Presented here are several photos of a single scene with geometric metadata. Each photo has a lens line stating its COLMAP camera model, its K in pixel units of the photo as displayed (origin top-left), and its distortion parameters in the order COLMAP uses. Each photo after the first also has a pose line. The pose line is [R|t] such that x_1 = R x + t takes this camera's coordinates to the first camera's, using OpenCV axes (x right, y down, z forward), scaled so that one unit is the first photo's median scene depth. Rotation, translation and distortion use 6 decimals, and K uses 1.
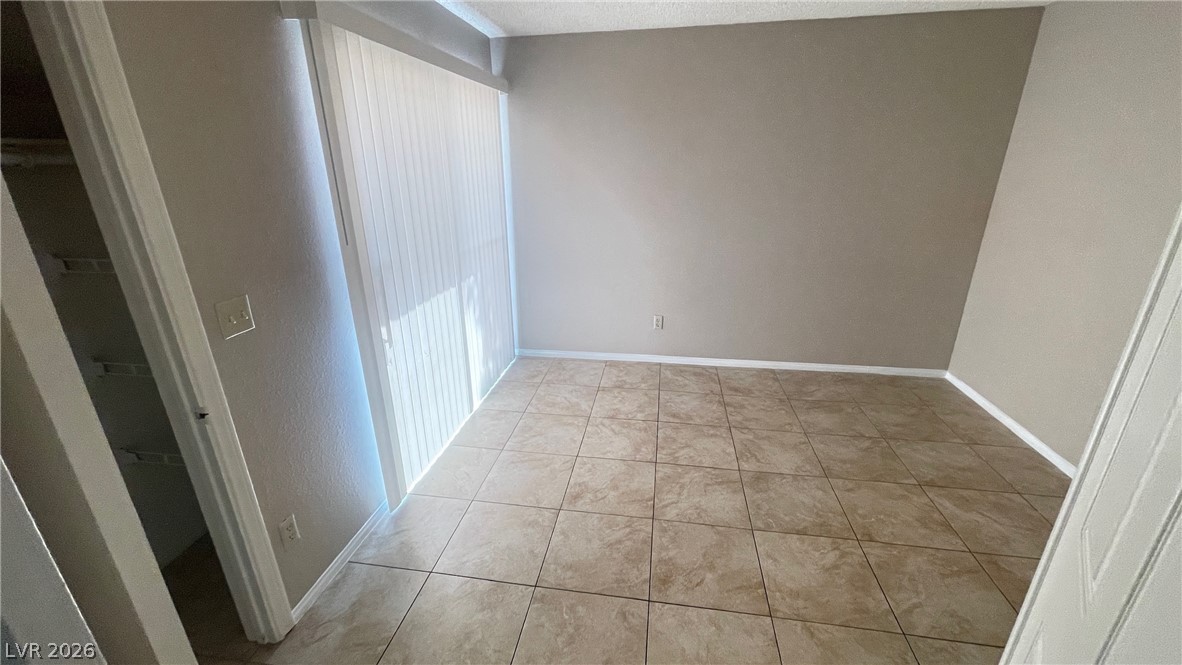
lens RADIAL K [[476.4, 0, 591.0], [0, 476.4, 332.5], [0, 0, 1]] dist [-0.000056, -0.000050]
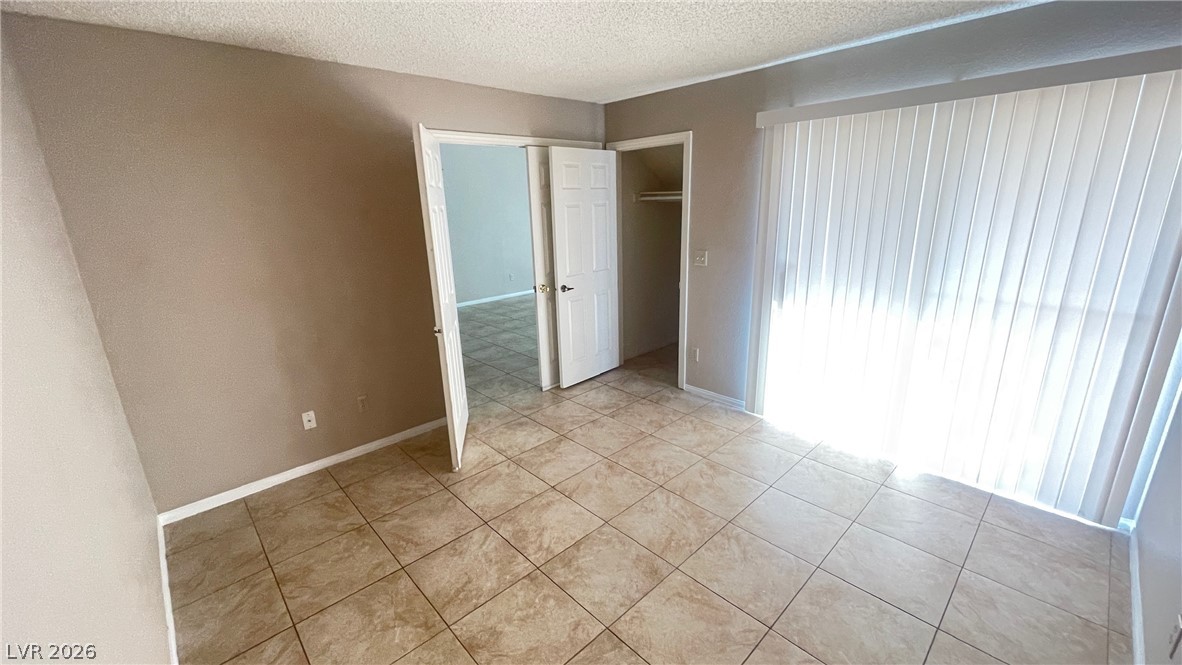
lens RADIAL K [[476.4, 0, 591.0], [0, 476.4, 332.5], [0, 0, 1]] dist [-0.000056, -0.000050]
pose [[-0.606531, 0.243149, -0.756967, 1.184508], [-0.236408, 0.853869, 0.463701, -0.530116], [0.759099, 0.460202, -0.460415, 1.365880]]
